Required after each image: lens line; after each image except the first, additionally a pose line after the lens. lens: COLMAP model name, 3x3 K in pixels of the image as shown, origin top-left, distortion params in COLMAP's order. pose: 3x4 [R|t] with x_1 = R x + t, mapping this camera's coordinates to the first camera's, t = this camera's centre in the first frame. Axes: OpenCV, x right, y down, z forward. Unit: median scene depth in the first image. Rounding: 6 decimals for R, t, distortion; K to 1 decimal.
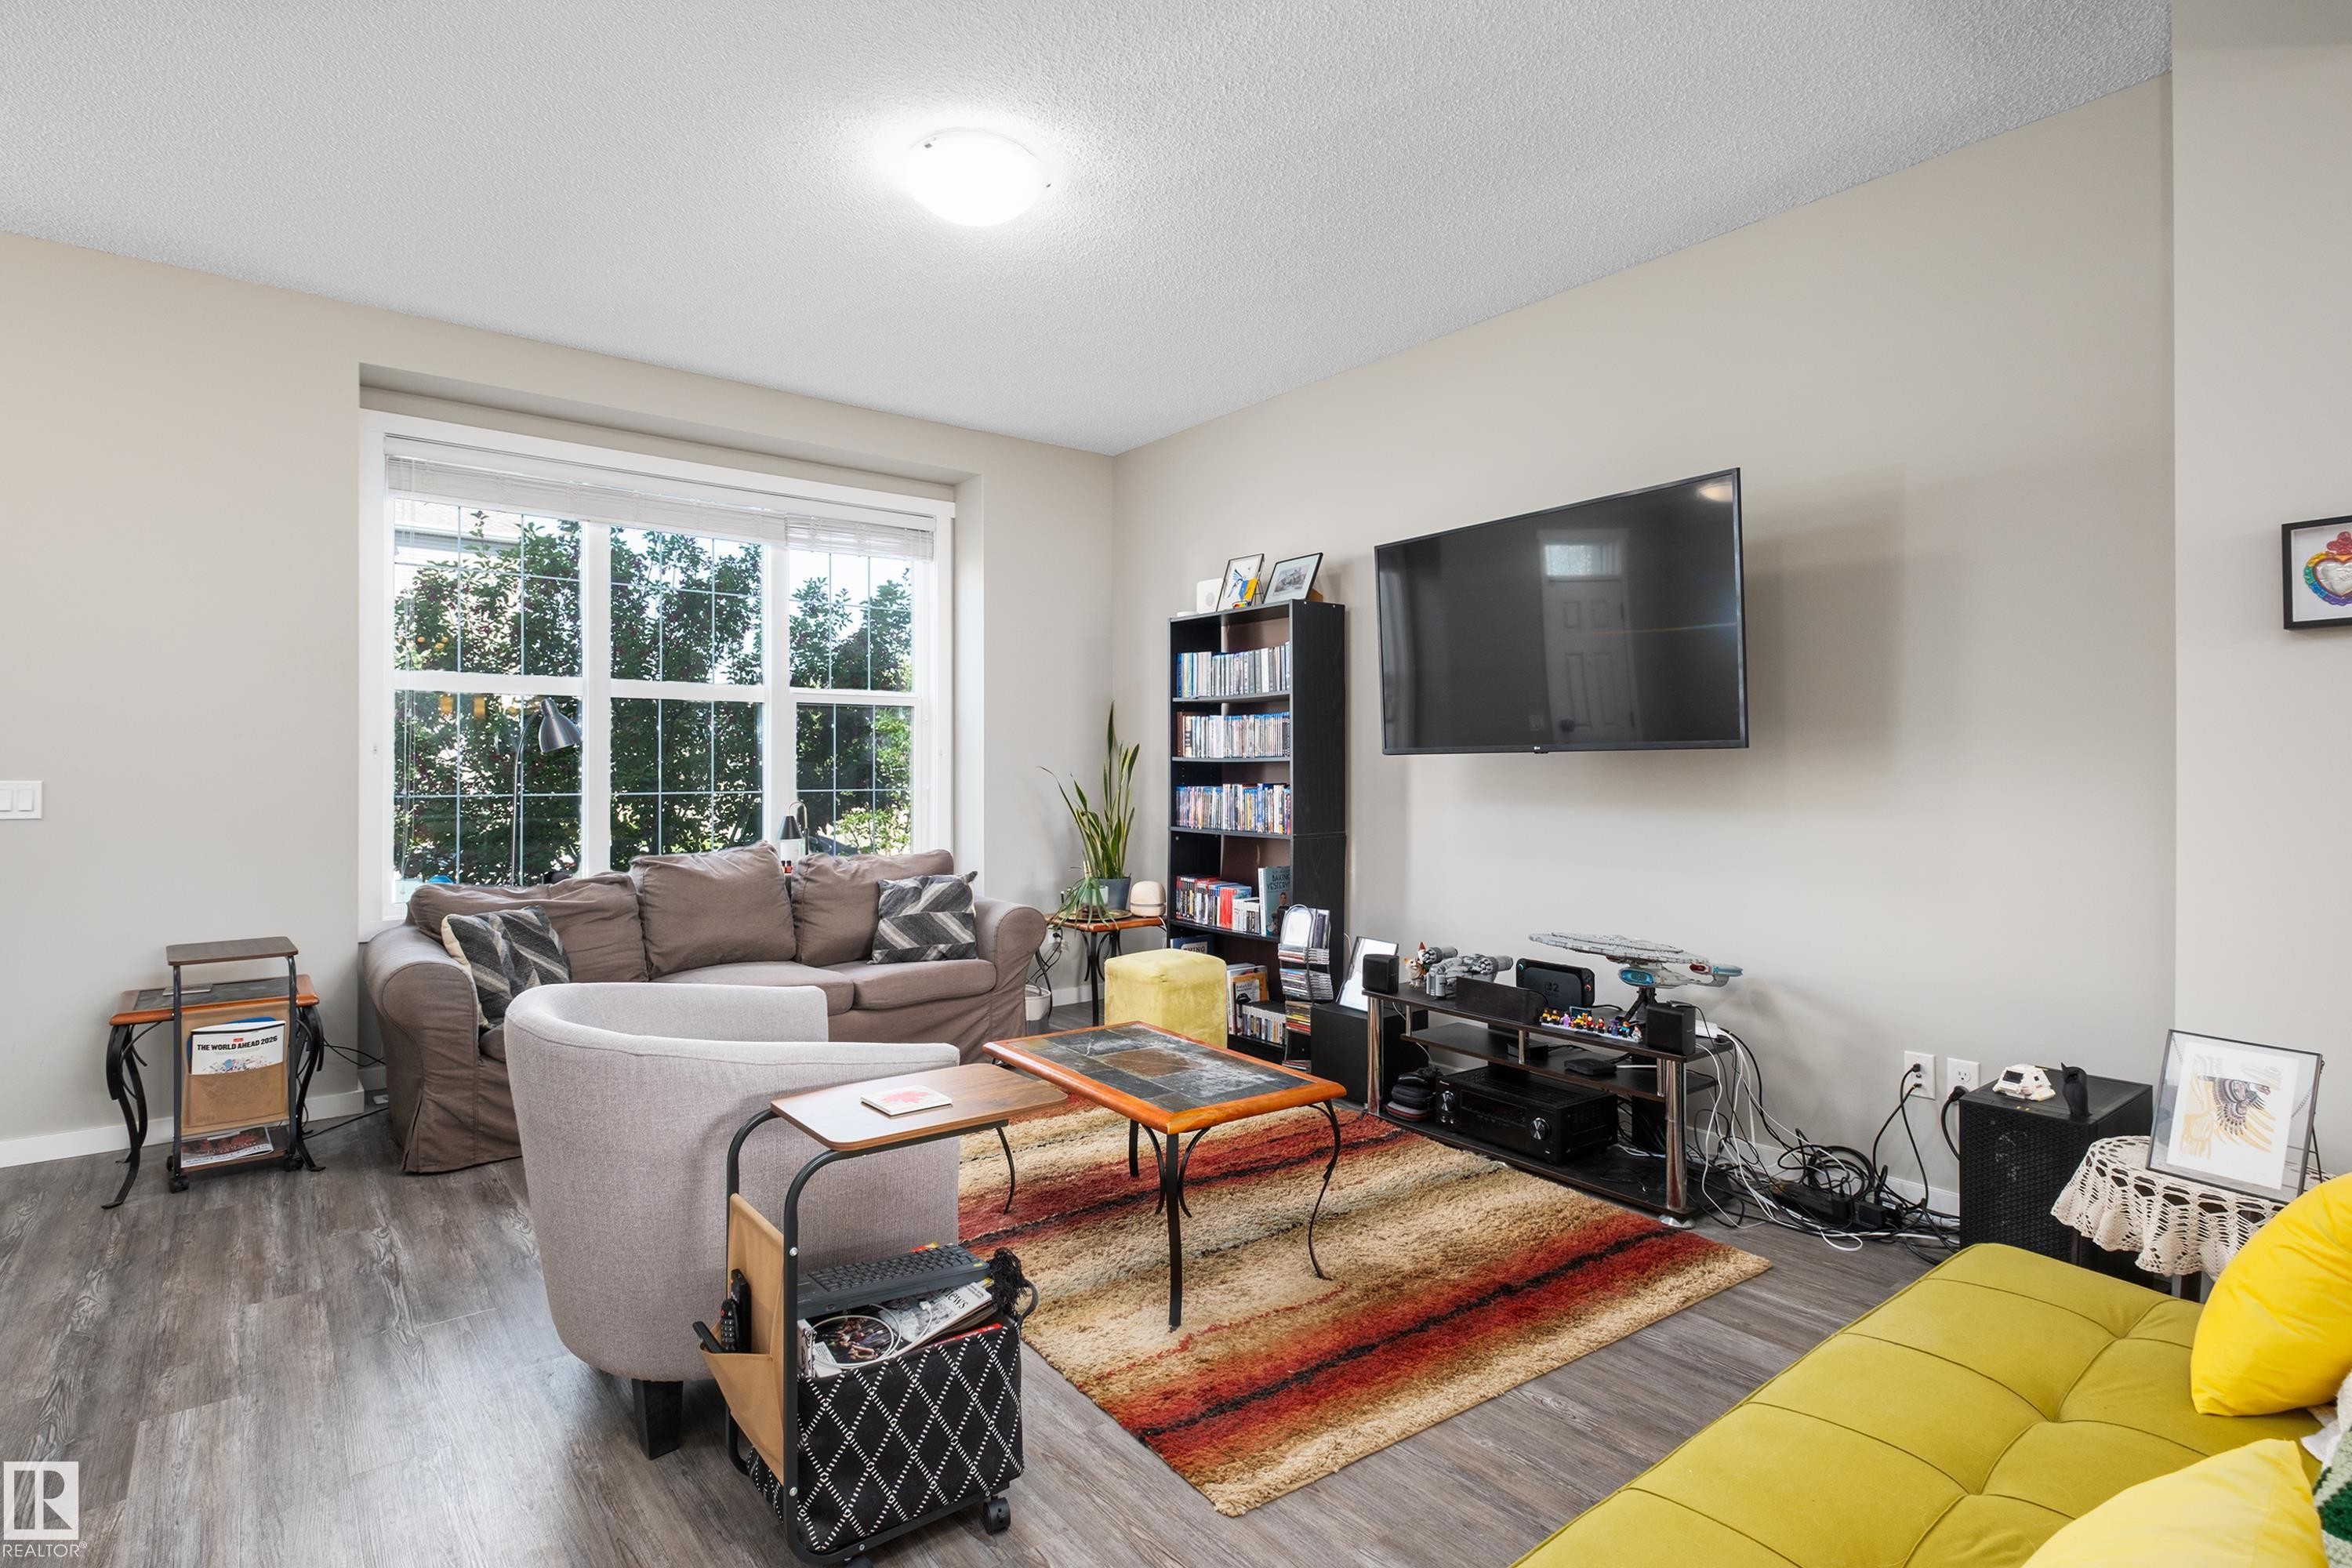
lens RADIAL K [[1163.0, 0, 1171.7], [0, 1163.0, 771.1], [0, 0, 1]] dist [-0.000783, 0.001032]
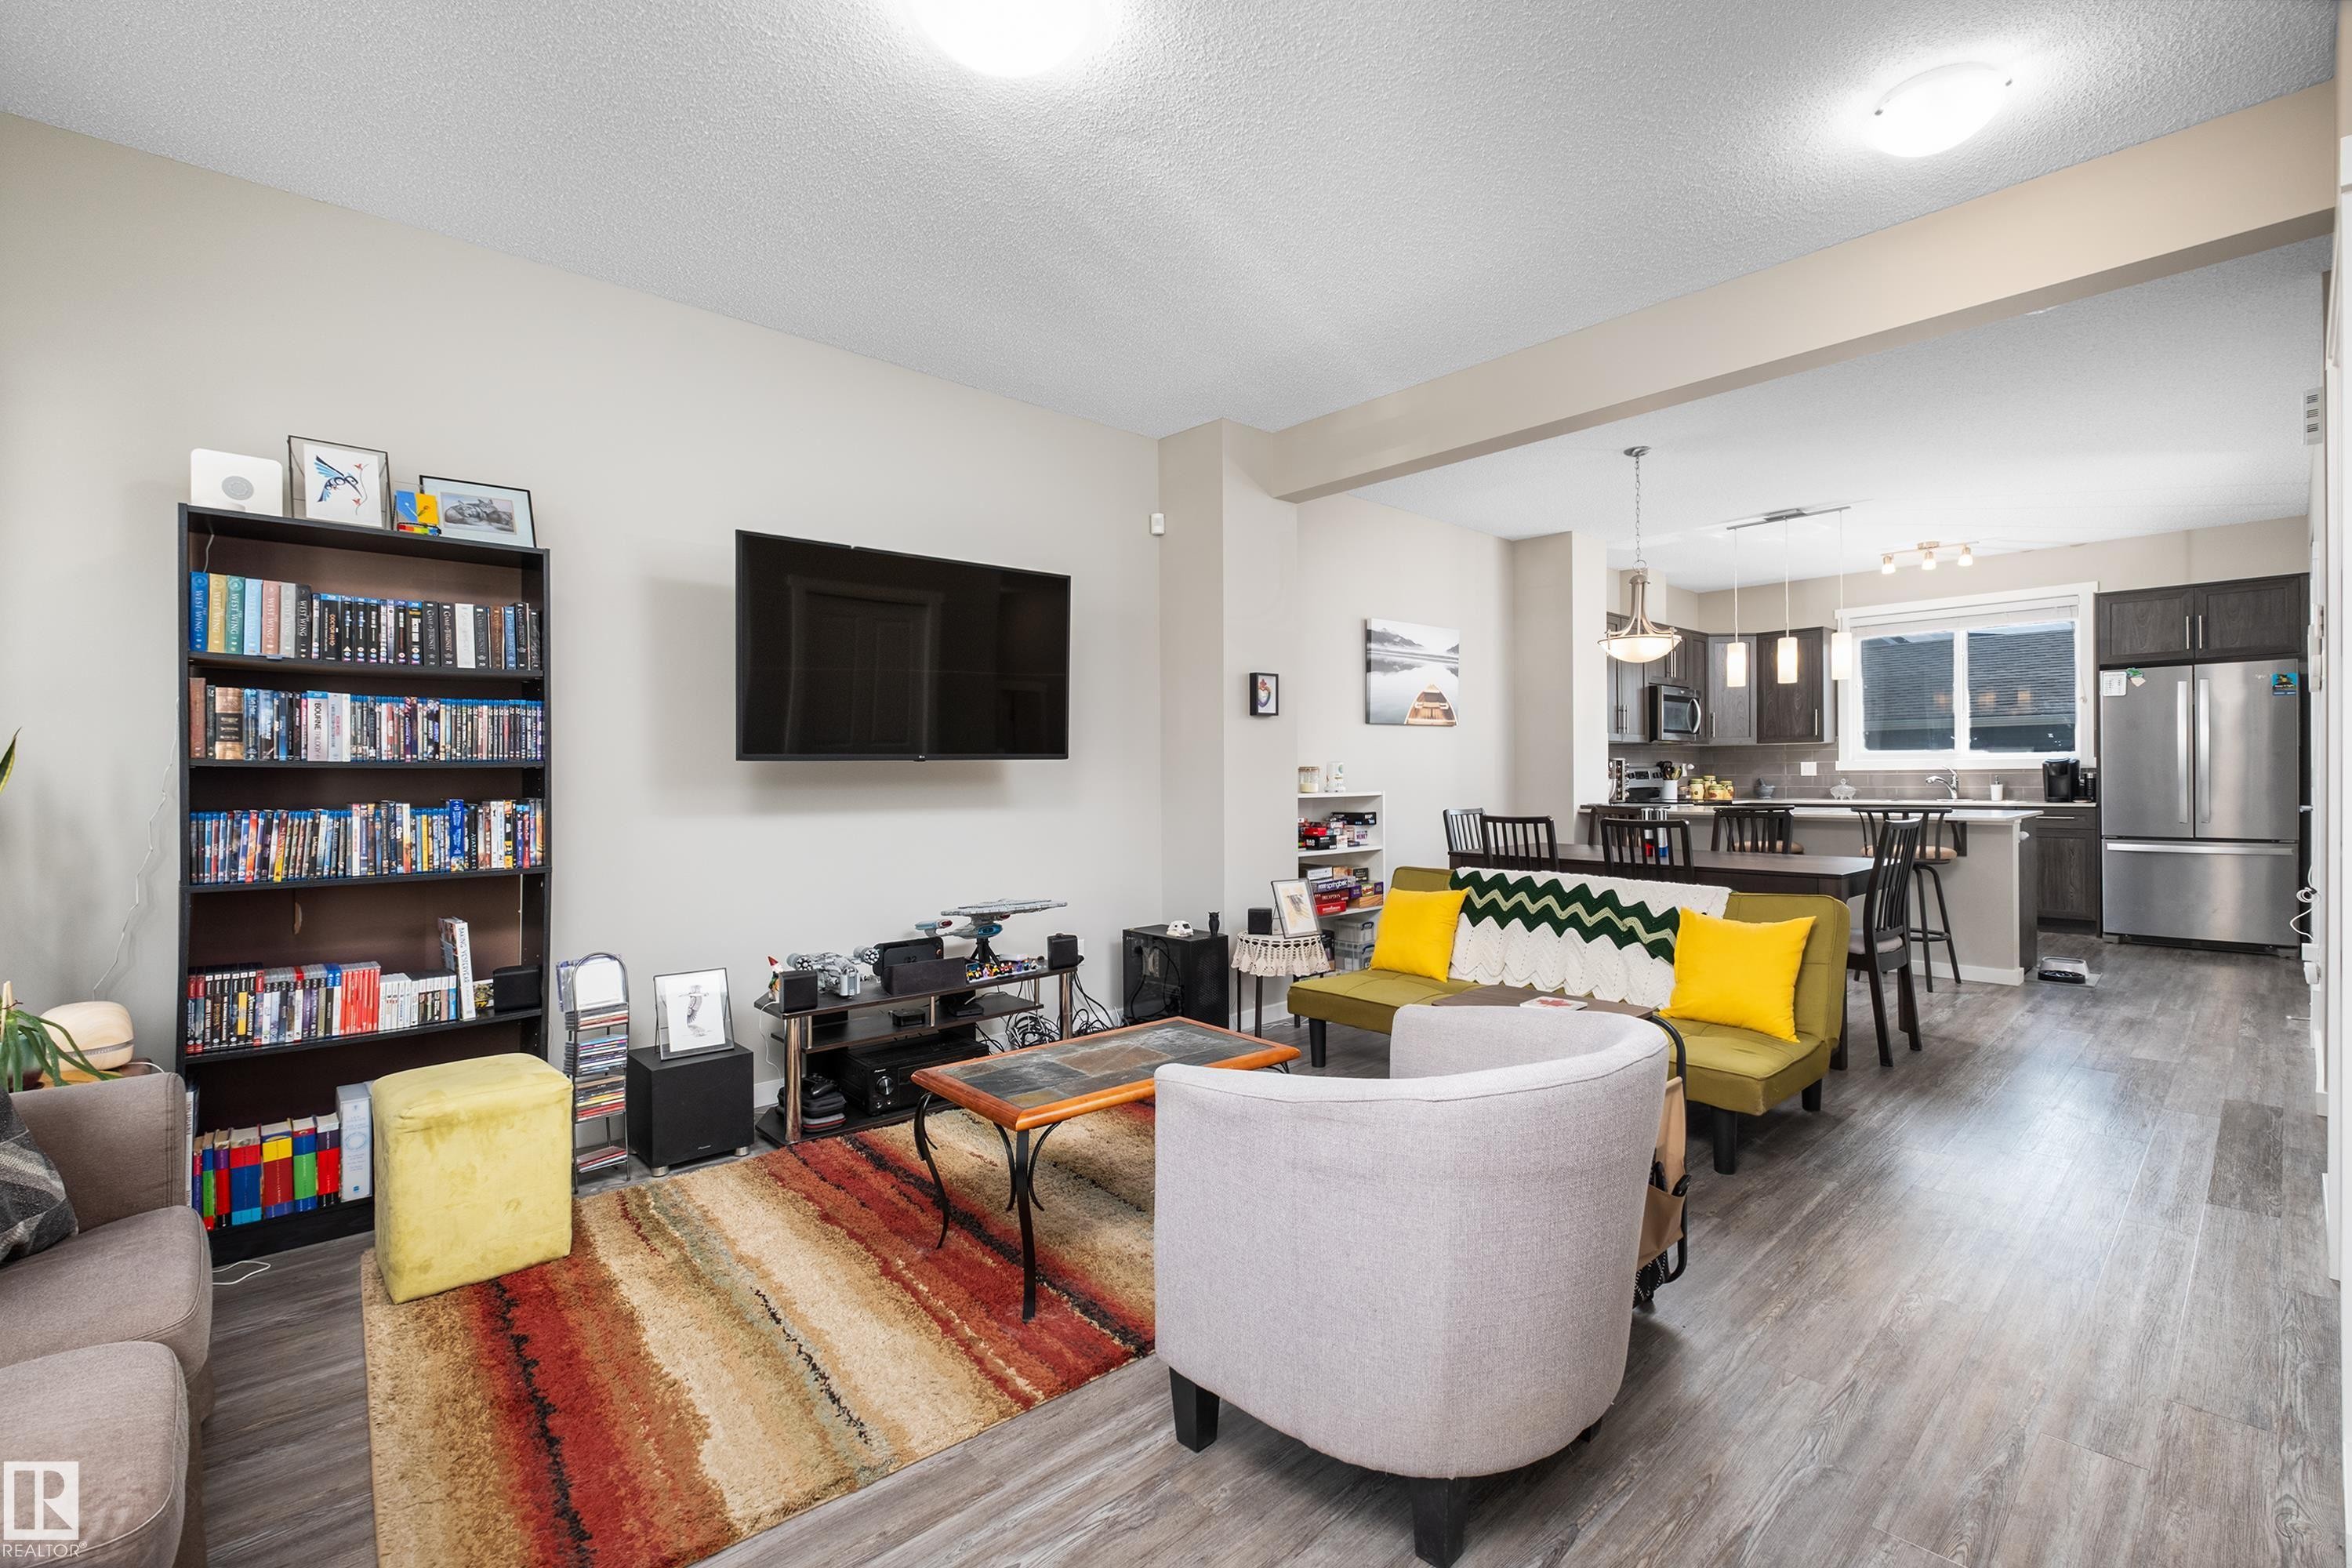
lens RADIAL K [[1020.1, 0, 1239.5], [0, 1020.1, 783.3], [0, 0, 1]] dist [-0.001577, -0.000704]
pose [[-0.099864, -0.008676, 0.994963, -0.586513], [0.010922, 0.999892, 0.009815, 0.000182], [-0.994941, 0.011847, -0.099759, 0.620325]]
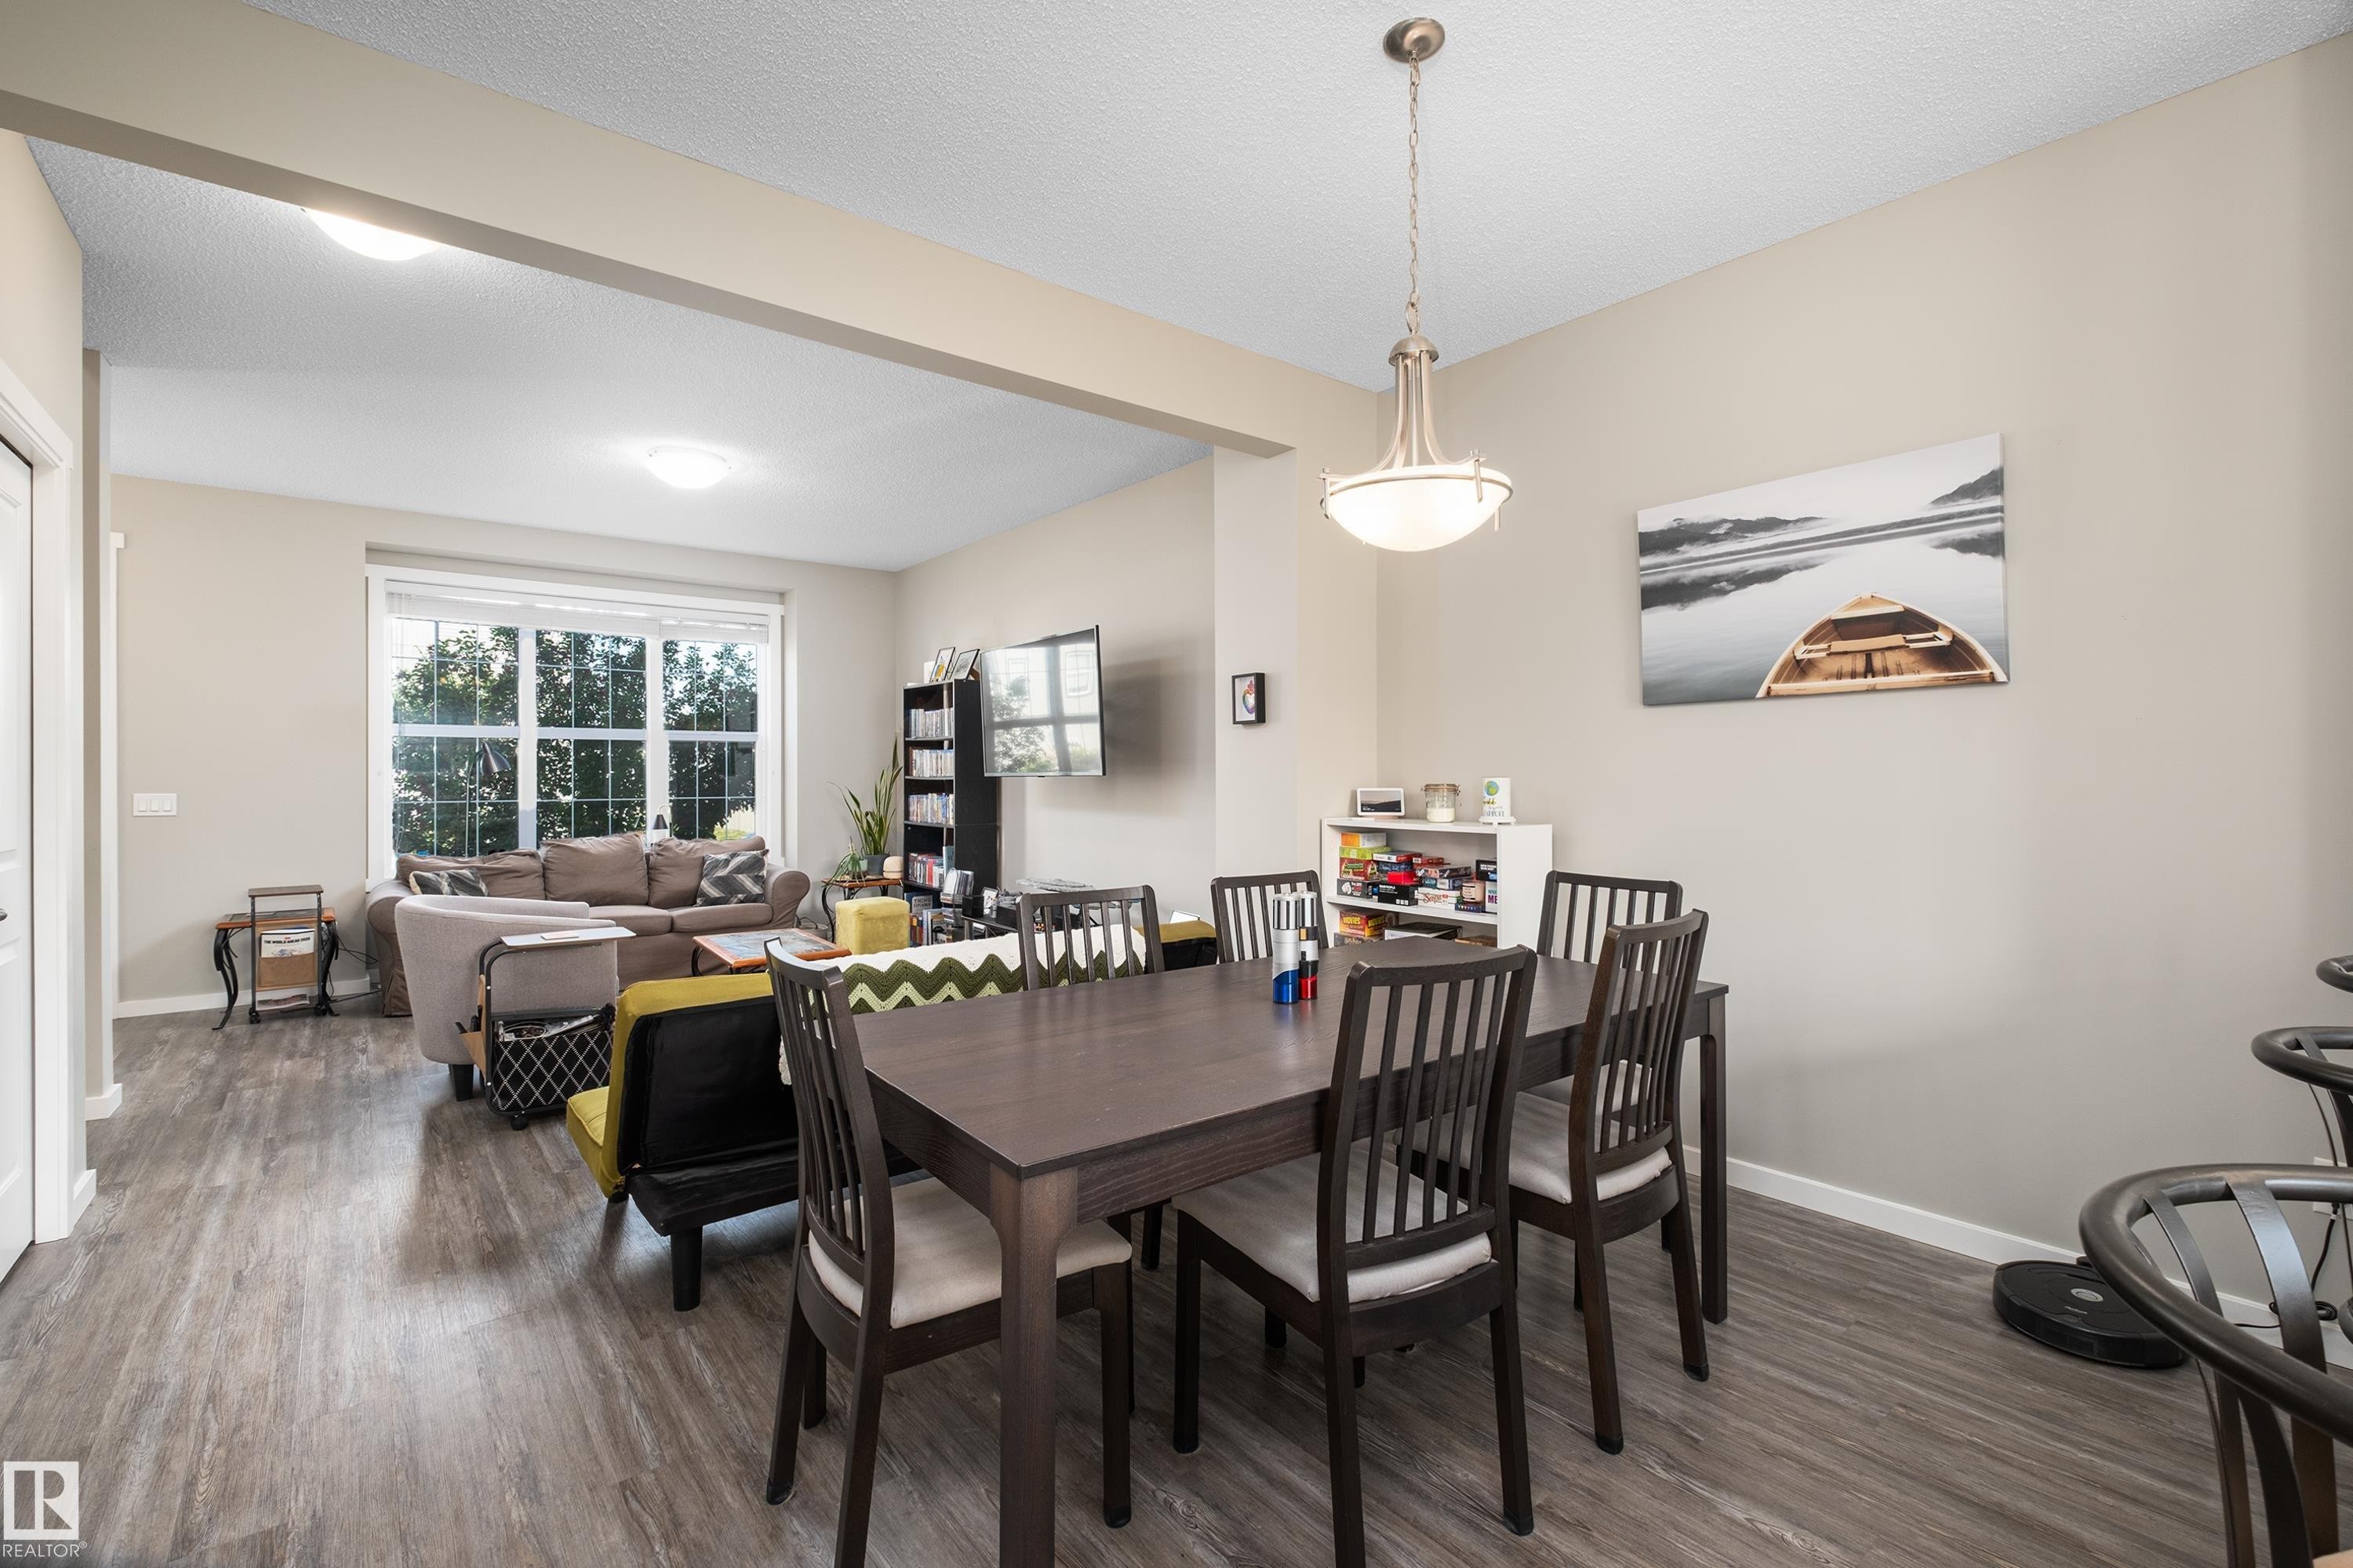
lens RADIAL K [[1035.5, 0, 1183.9], [0, 1035.5, 781.4], [0, 0, 1]] dist [-0.001903, -0.000710]
pose [[0.999954, -0.001371, 0.009467, 0.400312], [0.001321, 0.999985, 0.005322, -0.013226], [-0.009474, -0.005309, 0.999941, -0.429279]]
